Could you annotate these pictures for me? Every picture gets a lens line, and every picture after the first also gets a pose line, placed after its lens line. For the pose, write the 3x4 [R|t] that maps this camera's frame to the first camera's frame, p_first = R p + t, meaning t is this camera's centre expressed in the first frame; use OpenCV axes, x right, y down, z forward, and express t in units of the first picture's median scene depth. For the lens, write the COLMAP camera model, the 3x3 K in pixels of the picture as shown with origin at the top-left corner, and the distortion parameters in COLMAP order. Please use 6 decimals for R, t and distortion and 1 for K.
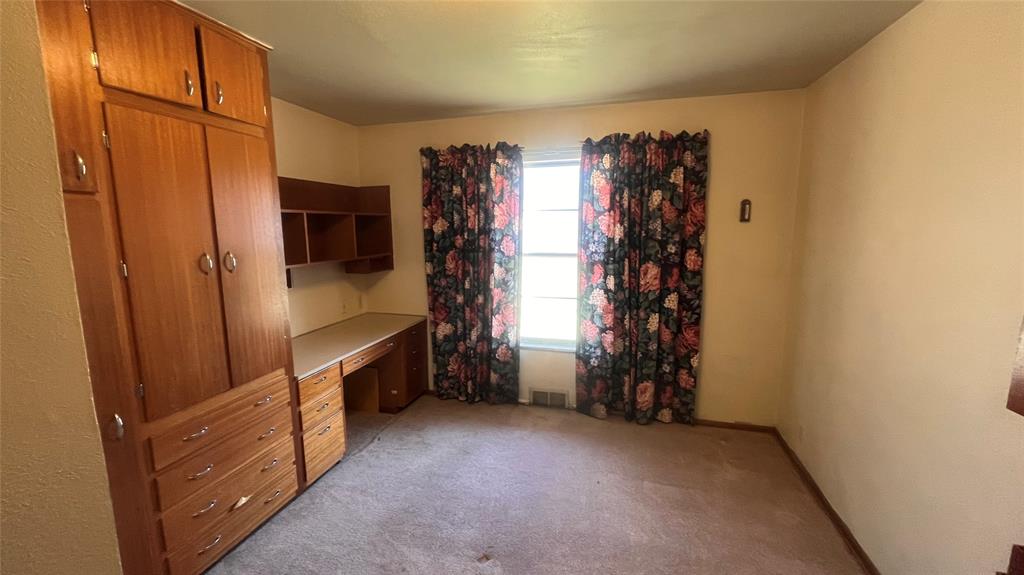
lens RADIAL K [[412.4, 0, 511.9], [0, 412.4, 284.7], [0, 0, 1]] dist [-0.002588, -0.000059]
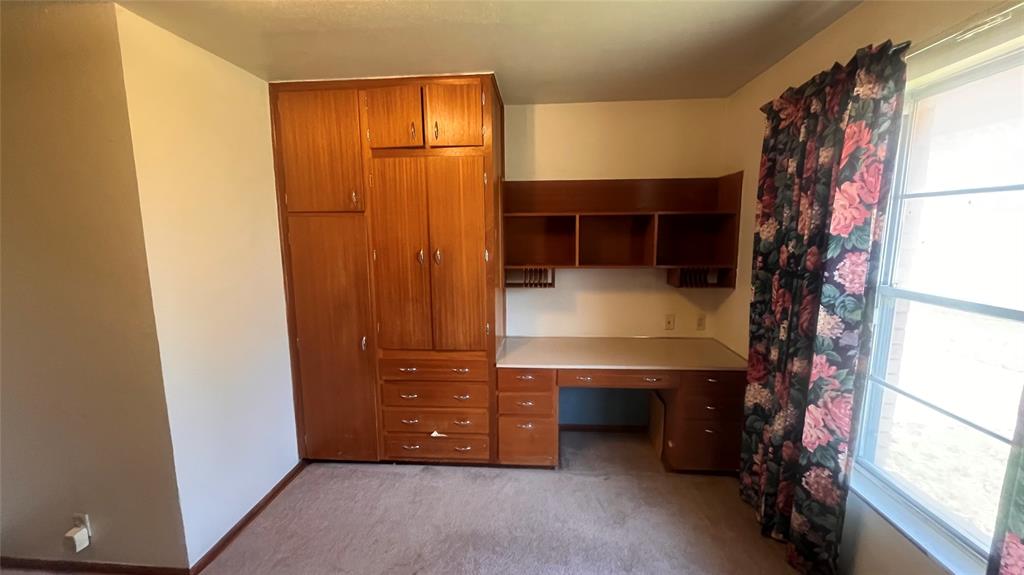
lens RADIAL K [[412.4, 0, 511.9], [0, 412.4, 284.7], [0, 0, 1]] dist [-0.002588, -0.000059]
pose [[0.195236, 0.139804, -0.970741, 0.398757], [-0.132204, 0.984506, 0.115197, -0.090195], [0.971805, 0.105845, 0.210694, 0.570504]]
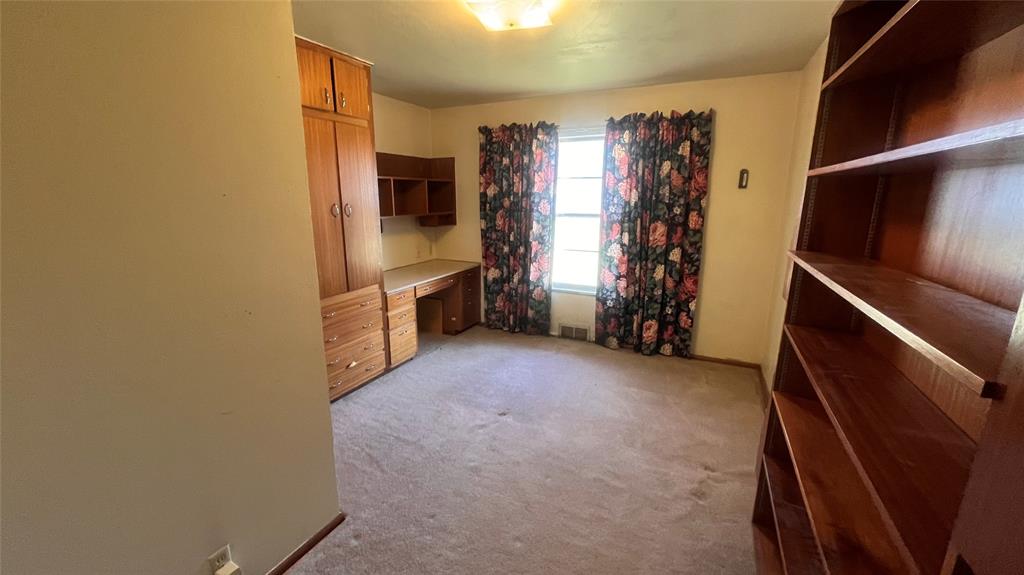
lens RADIAL K [[412.4, 0, 511.9], [0, 412.4, 284.7], [0, 0, 1]] dist [-0.002588, -0.000059]
pose [[0.984520, 0.047551, -0.168701, 0.122737], [-0.034878, 0.996397, 0.077310, 0.050015], [0.171769, -0.070230, 0.982631, -0.268898]]
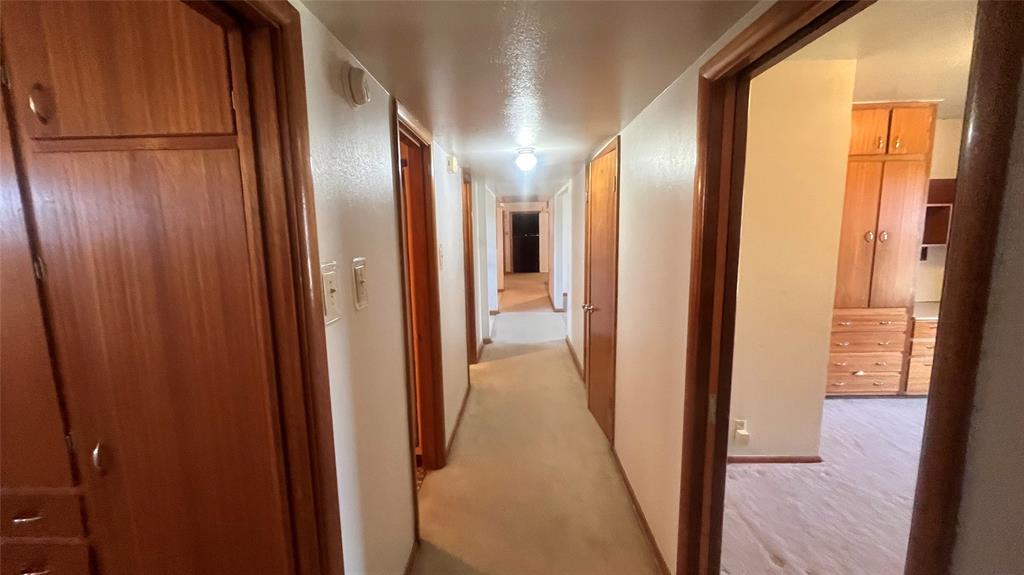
lens RADIAL K [[412.4, 0, 511.9], [0, 412.4, 284.7], [0, 0, 1]] dist [-0.002588, -0.000059]
pose [[0.244641, 0.135265, -0.960132, 0.389866], [-0.124347, 0.986422, 0.107286, 0.094057], [0.961607, 0.093143, 0.258139, -0.581242]]
